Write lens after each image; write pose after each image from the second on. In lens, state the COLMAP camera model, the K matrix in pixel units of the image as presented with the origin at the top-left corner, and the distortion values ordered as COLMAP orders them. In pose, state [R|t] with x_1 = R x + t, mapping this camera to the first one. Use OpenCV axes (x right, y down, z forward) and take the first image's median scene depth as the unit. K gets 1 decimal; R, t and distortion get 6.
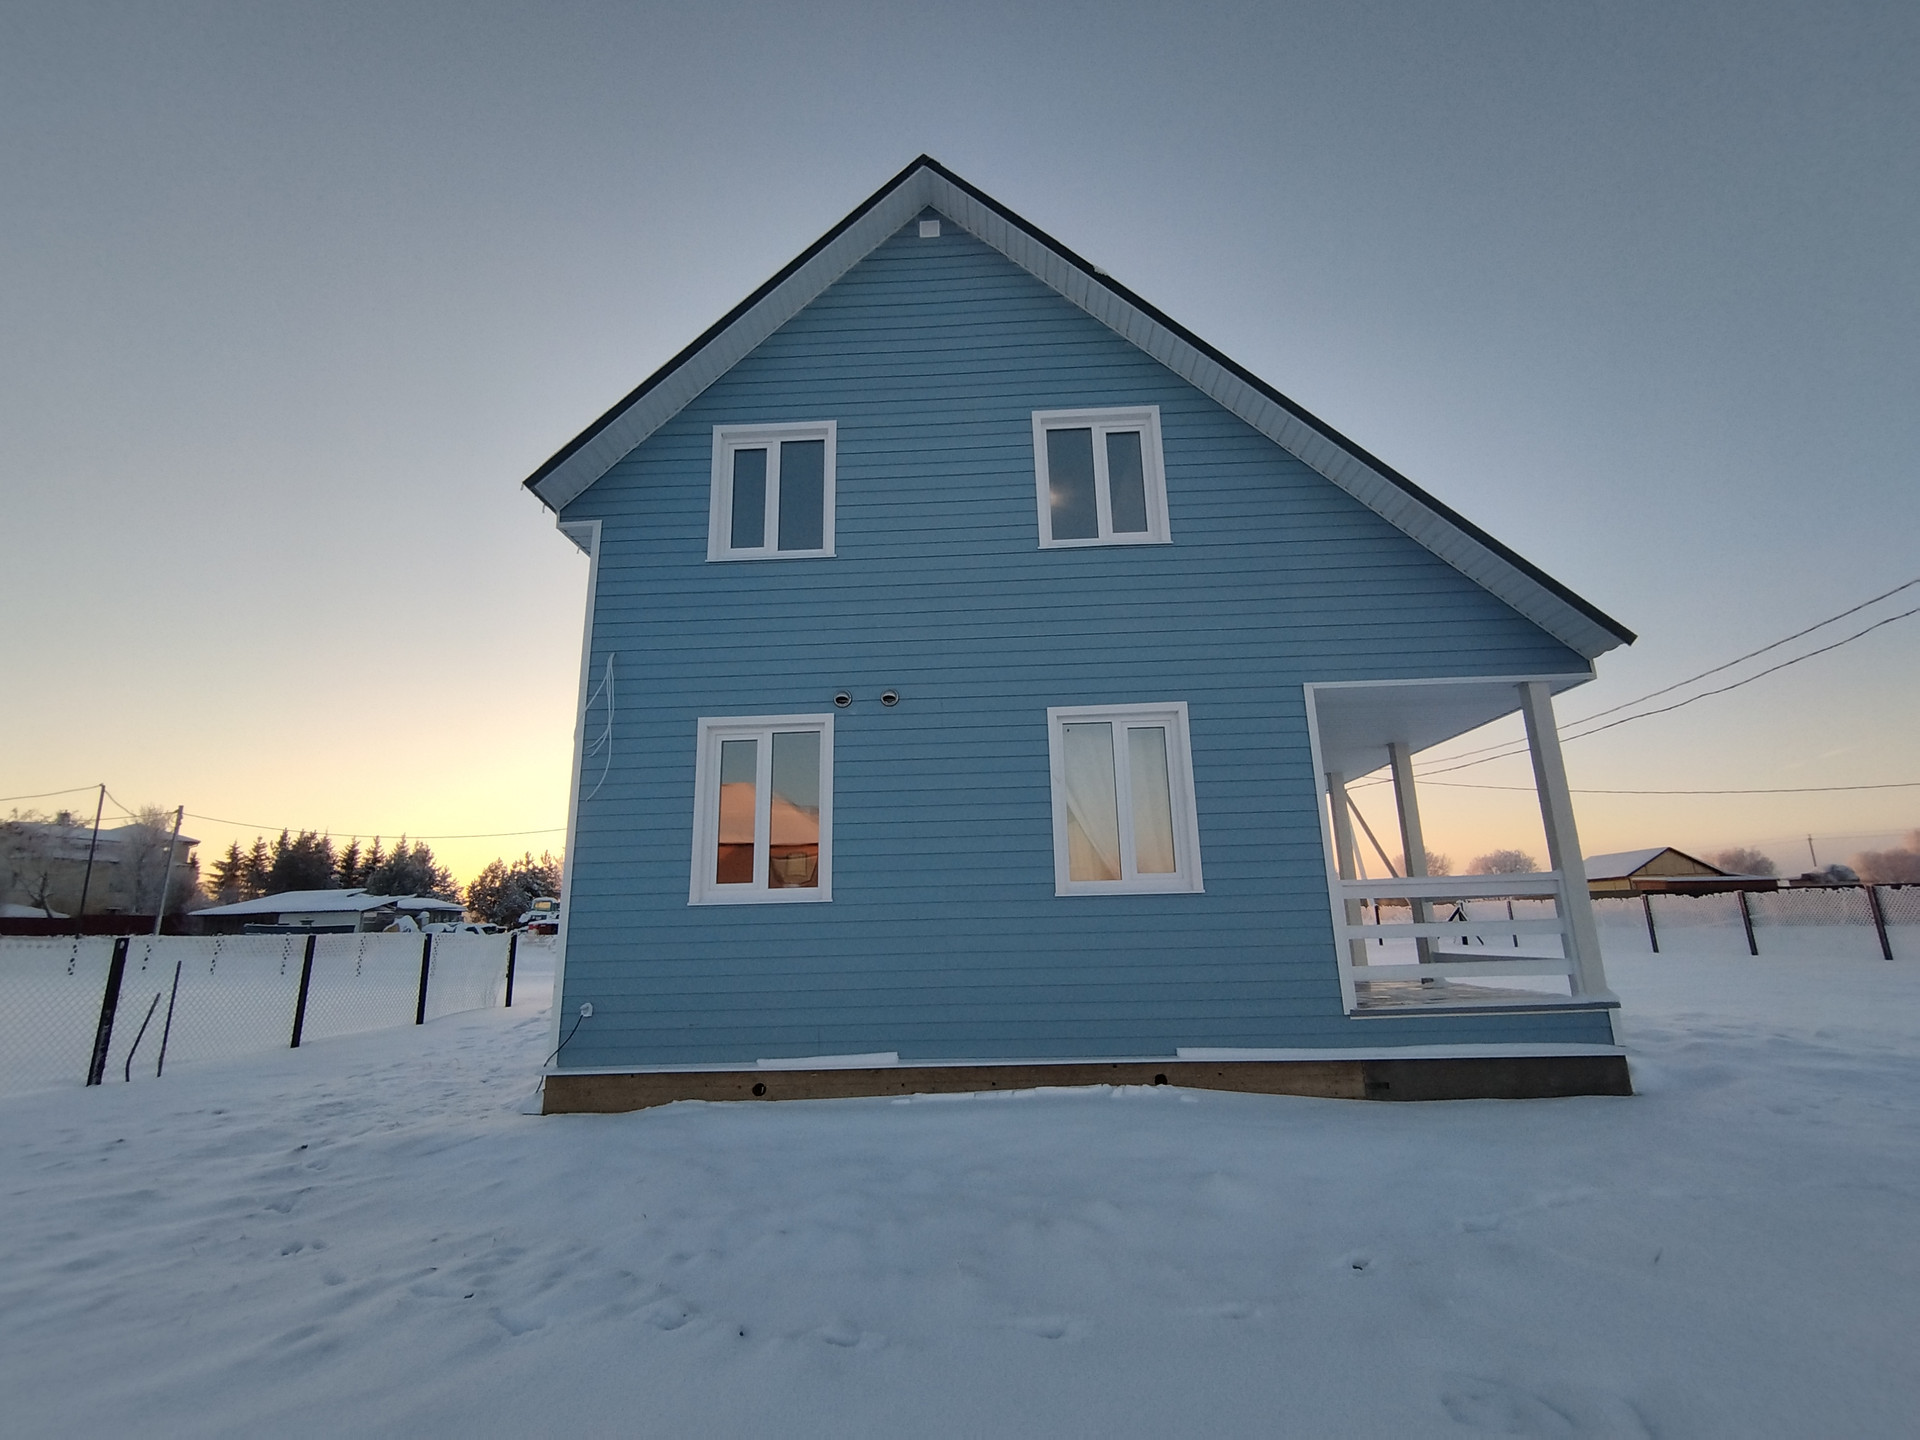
lens RADIAL K [[869.0, 0, 960.6], [0, 869.0, 714.9], [0, 0, 1]] dist [-0.001690, 0.000036]
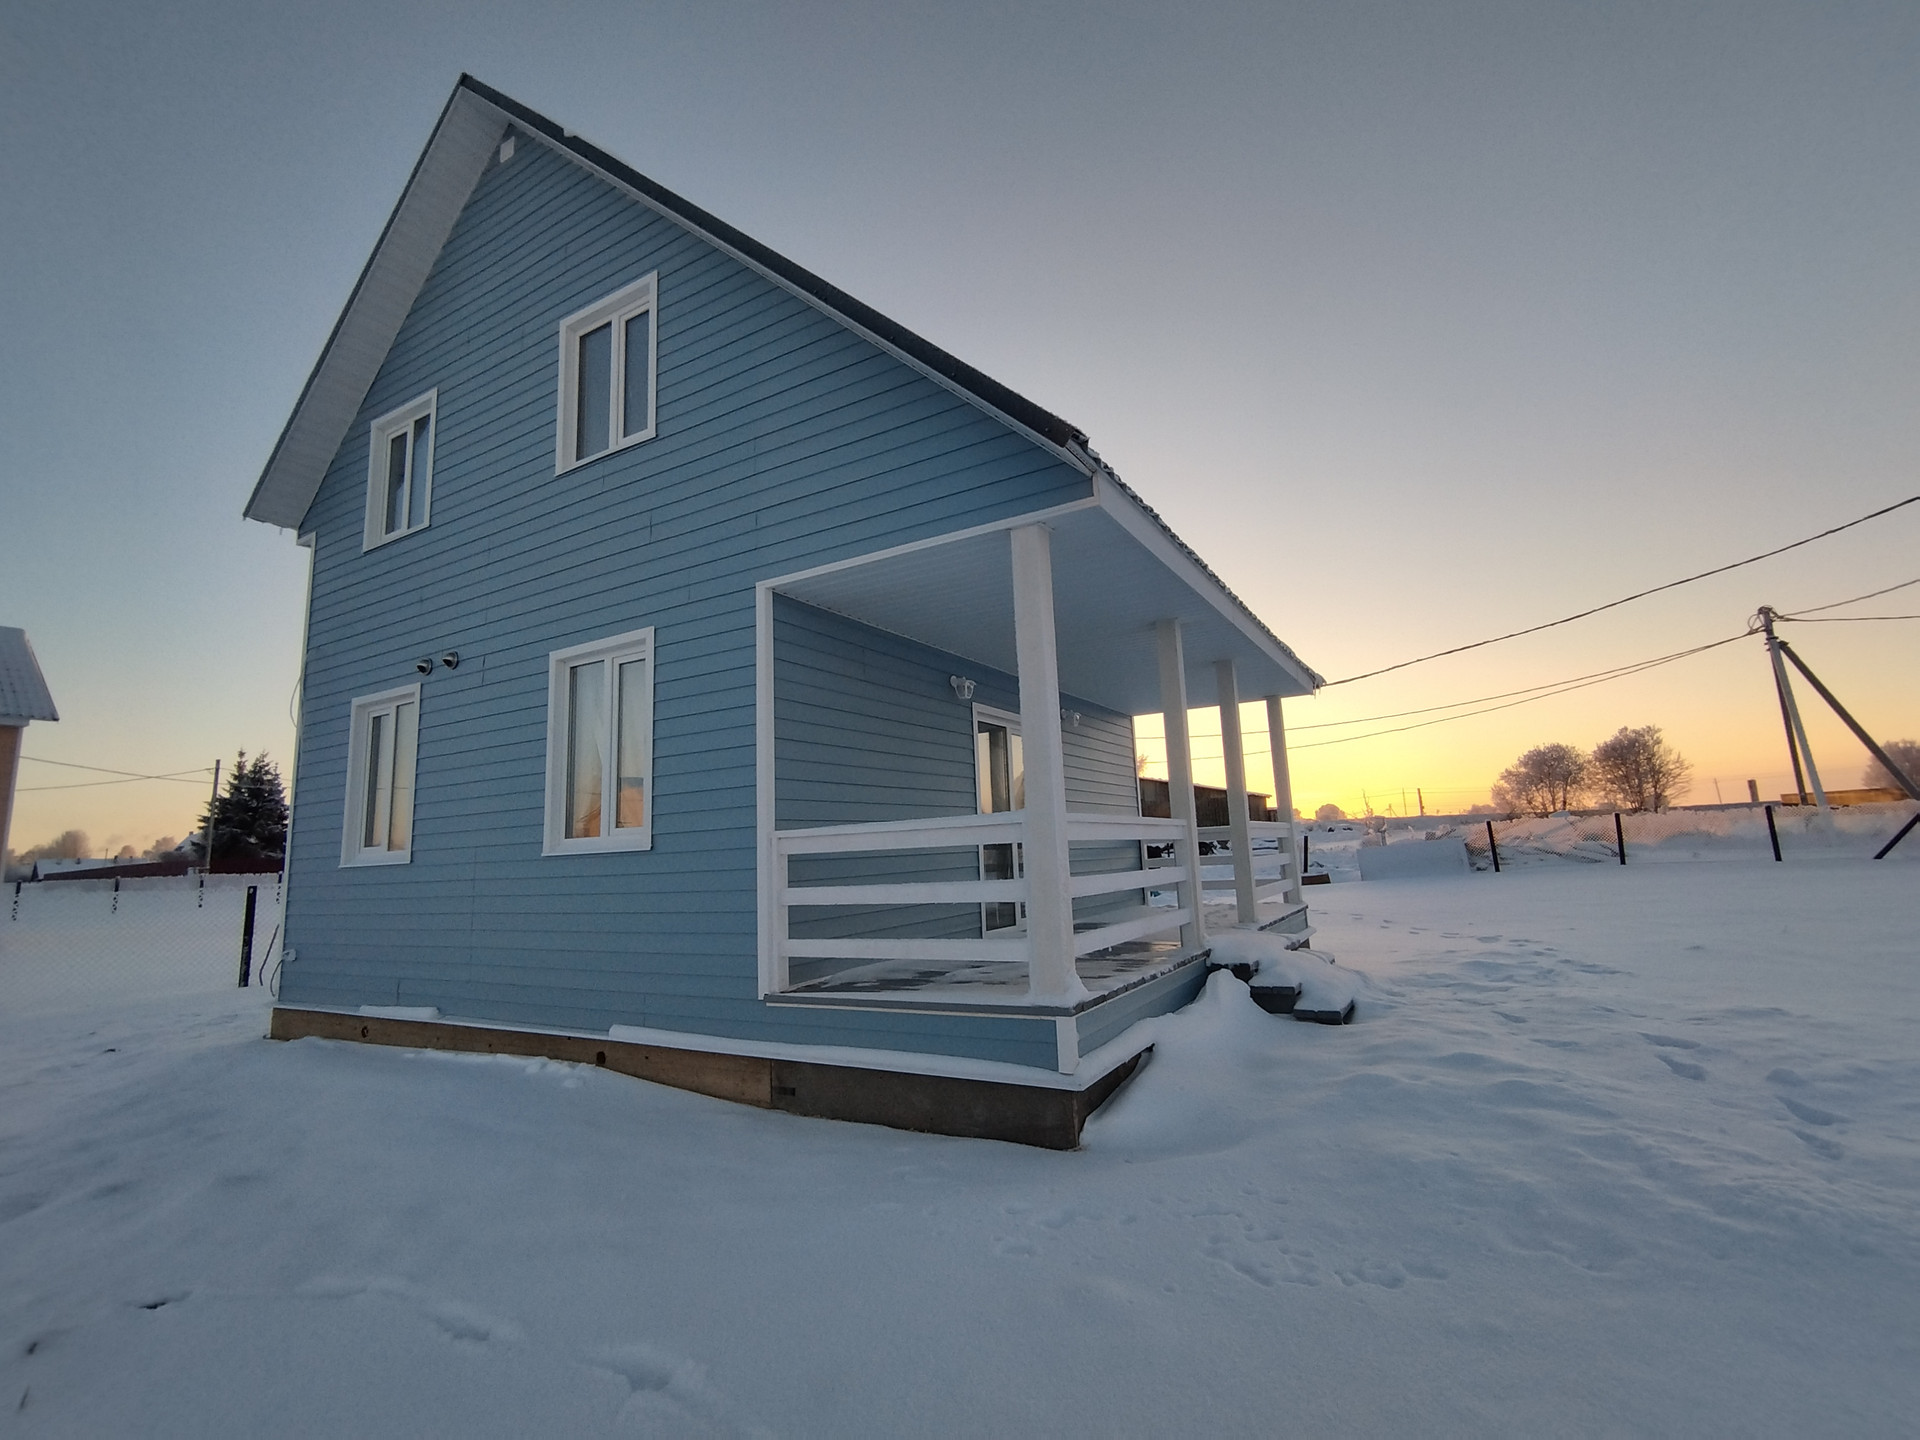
lens RADIAL K [[869.8, 0, 961.2], [0, 869.8, 713.1], [0, 0, 1]] dist [-0.002219, -0.000227]
pose [[0.885958, -0.089252, -0.455096, 0.886377], [0.132550, 0.989104, 0.064061, 0.053136], [0.444419, -0.117078, 0.888135, 0.363199]]
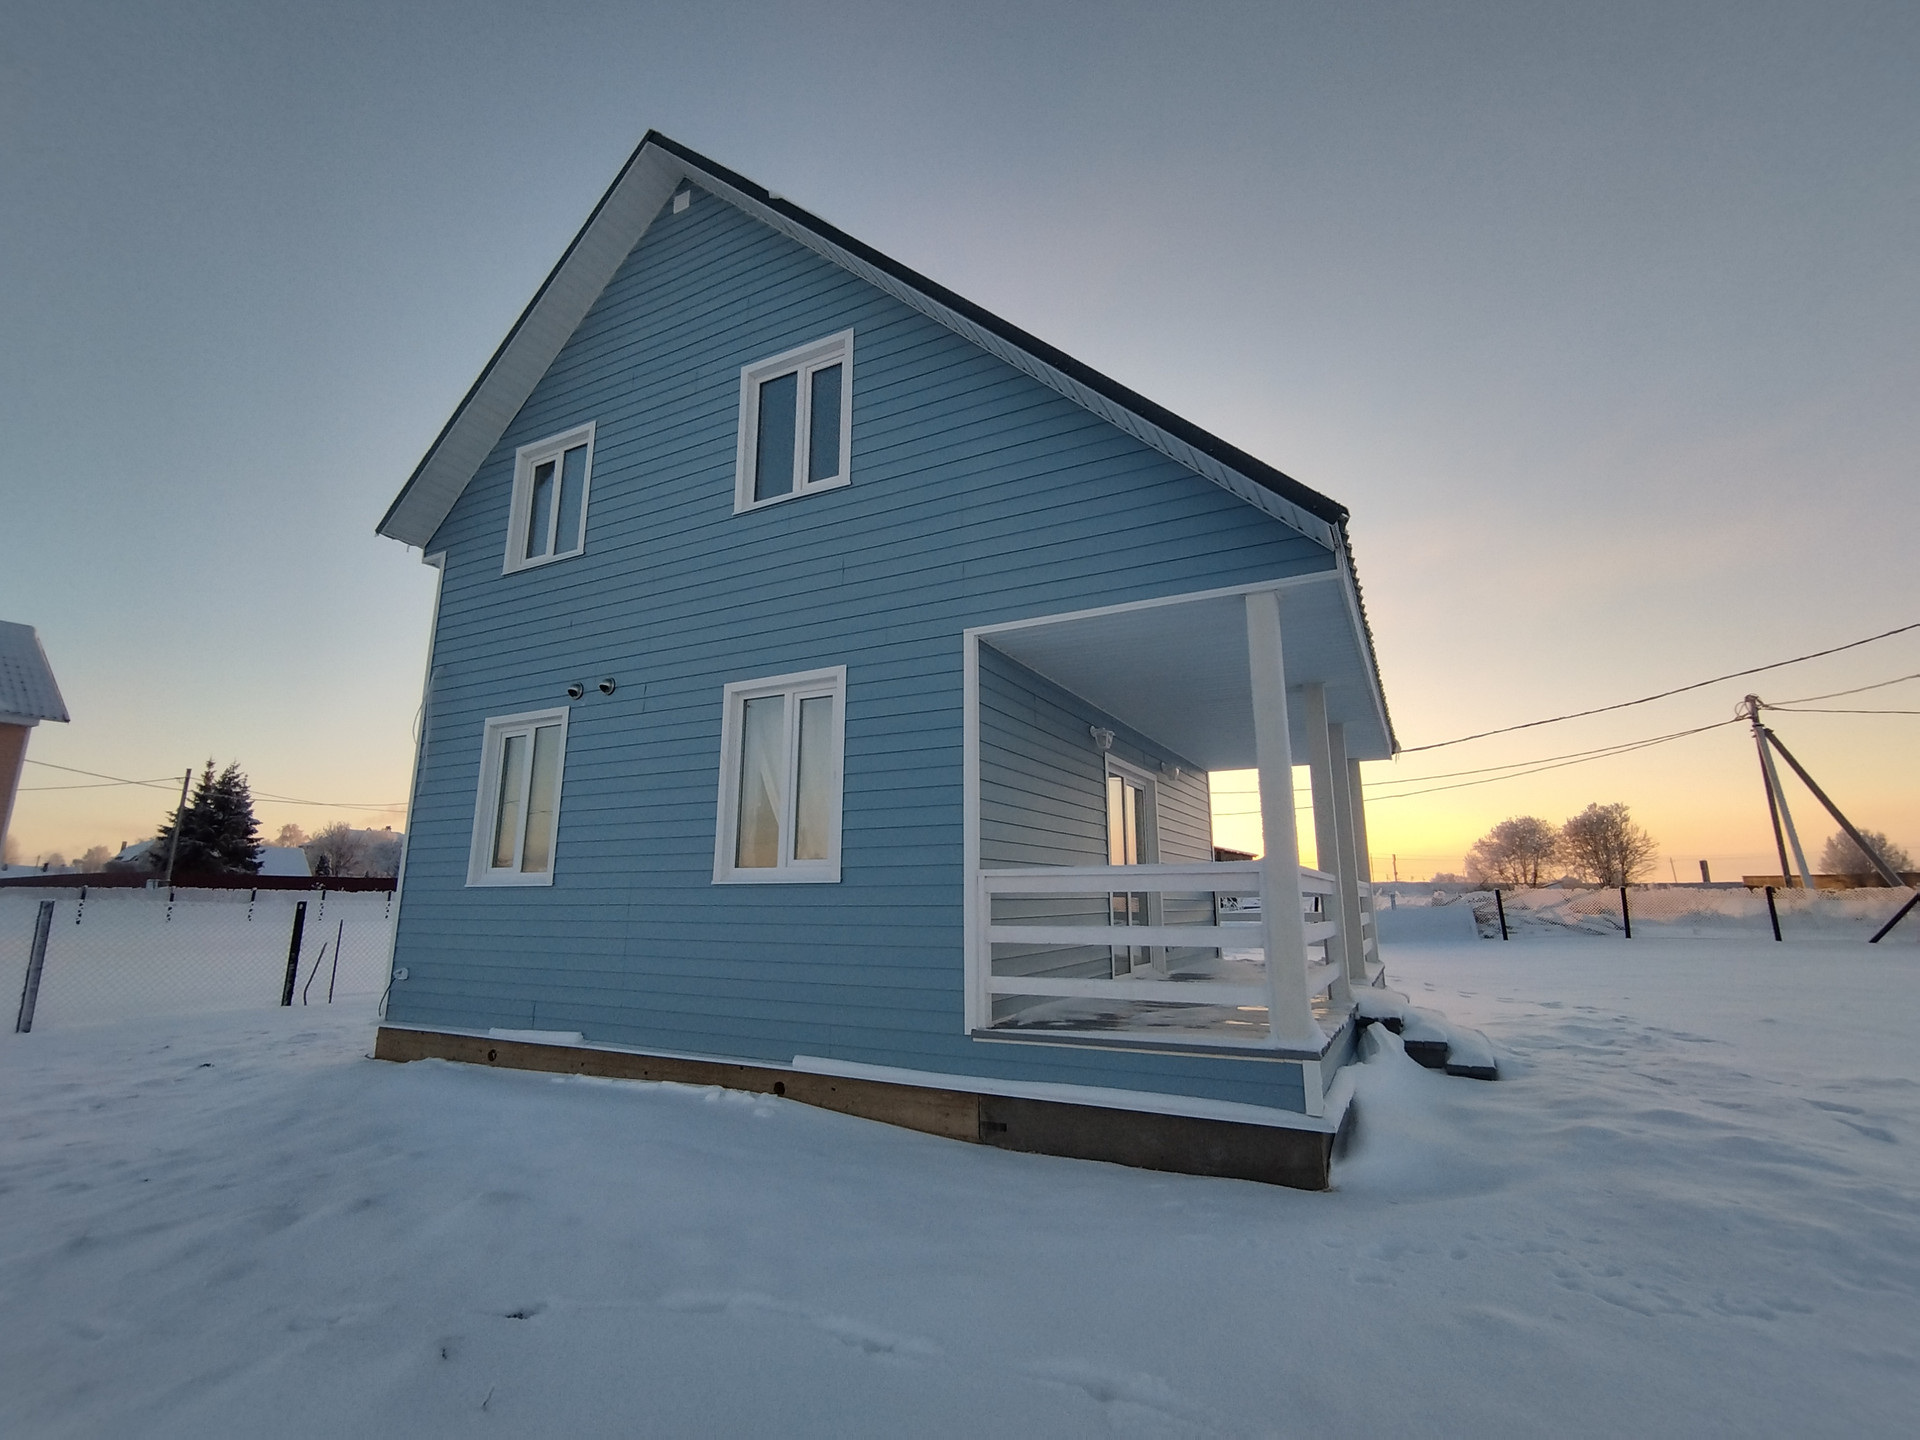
lens RADIAL K [[869.0, 0, 960.6], [0, 869.0, 714.9], [0, 0, 1]] dist [-0.001690, 0.000036]
pose [[0.905805, -0.066561, -0.418435, 0.713921], [0.081583, 0.996502, 0.018092, 0.028212], [0.415767, -0.050525, 0.908067, 0.245139]]
